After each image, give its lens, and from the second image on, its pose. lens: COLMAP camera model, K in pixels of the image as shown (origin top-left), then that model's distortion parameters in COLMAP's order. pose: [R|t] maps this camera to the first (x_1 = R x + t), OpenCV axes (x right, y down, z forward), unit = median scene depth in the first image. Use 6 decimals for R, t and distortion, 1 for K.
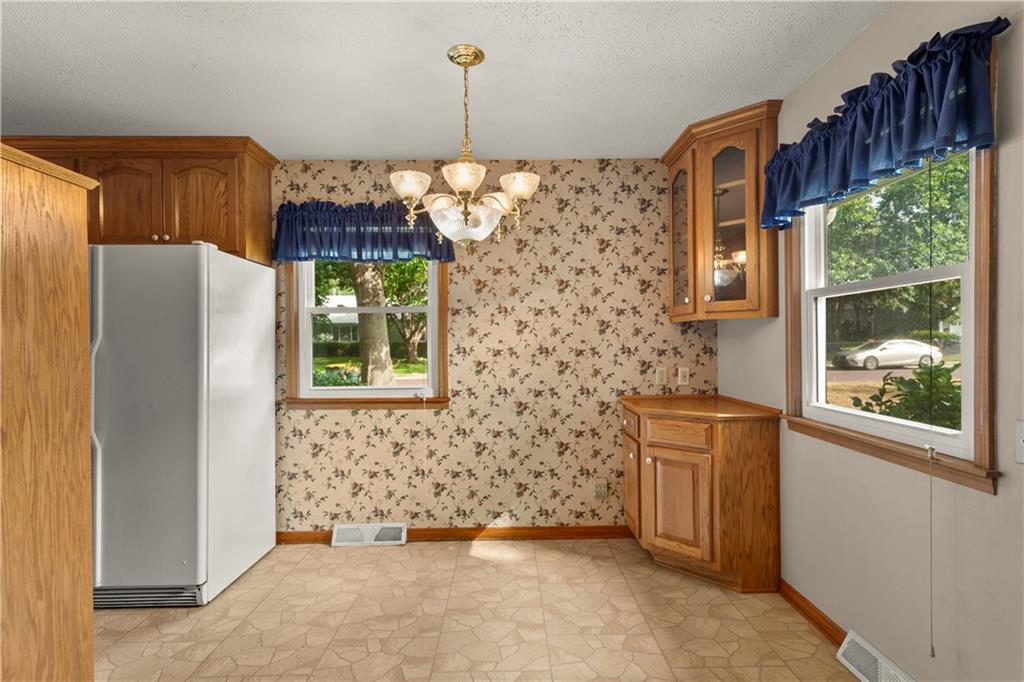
lens RADIAL K [[494.4, 0, 511.5], [0, 494.4, 341.1], [0, 0, 1]] dist [0.000037, 0.001758]
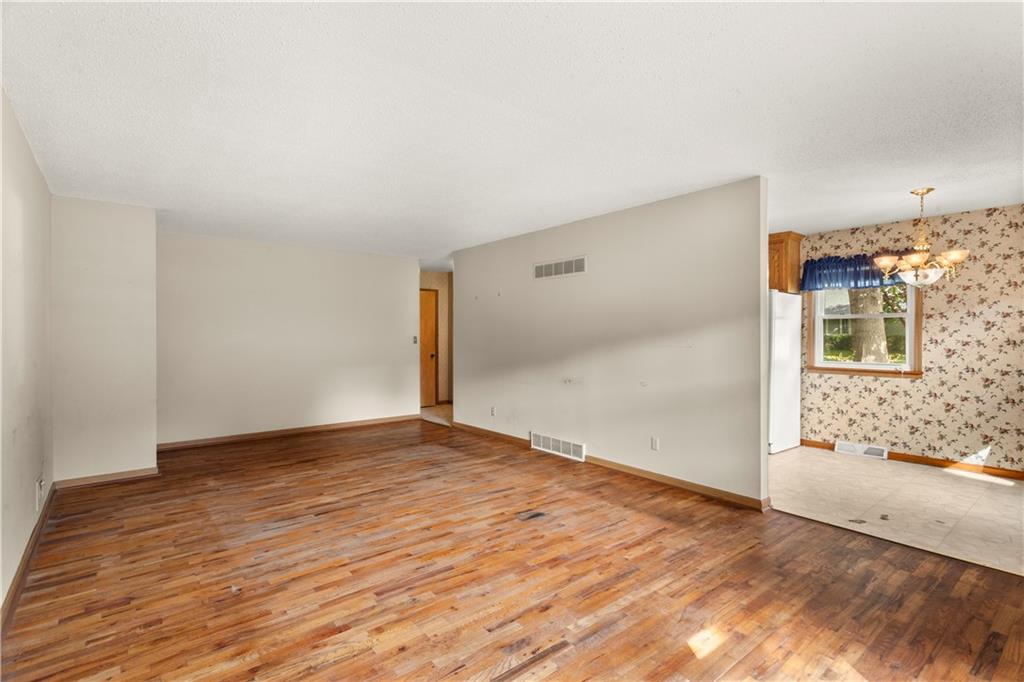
lens RADIAL K [[494.4, 0, 505.0], [0, 494.4, 339.8], [0, 0, 1]] dist [0.000037, 0.001758]
pose [[0.616107, 0.015096, -0.787518, 0.286138], [-0.005304, 0.999873, 0.015017, -0.002151], [0.787645, -0.005075, 0.616109, -0.981550]]
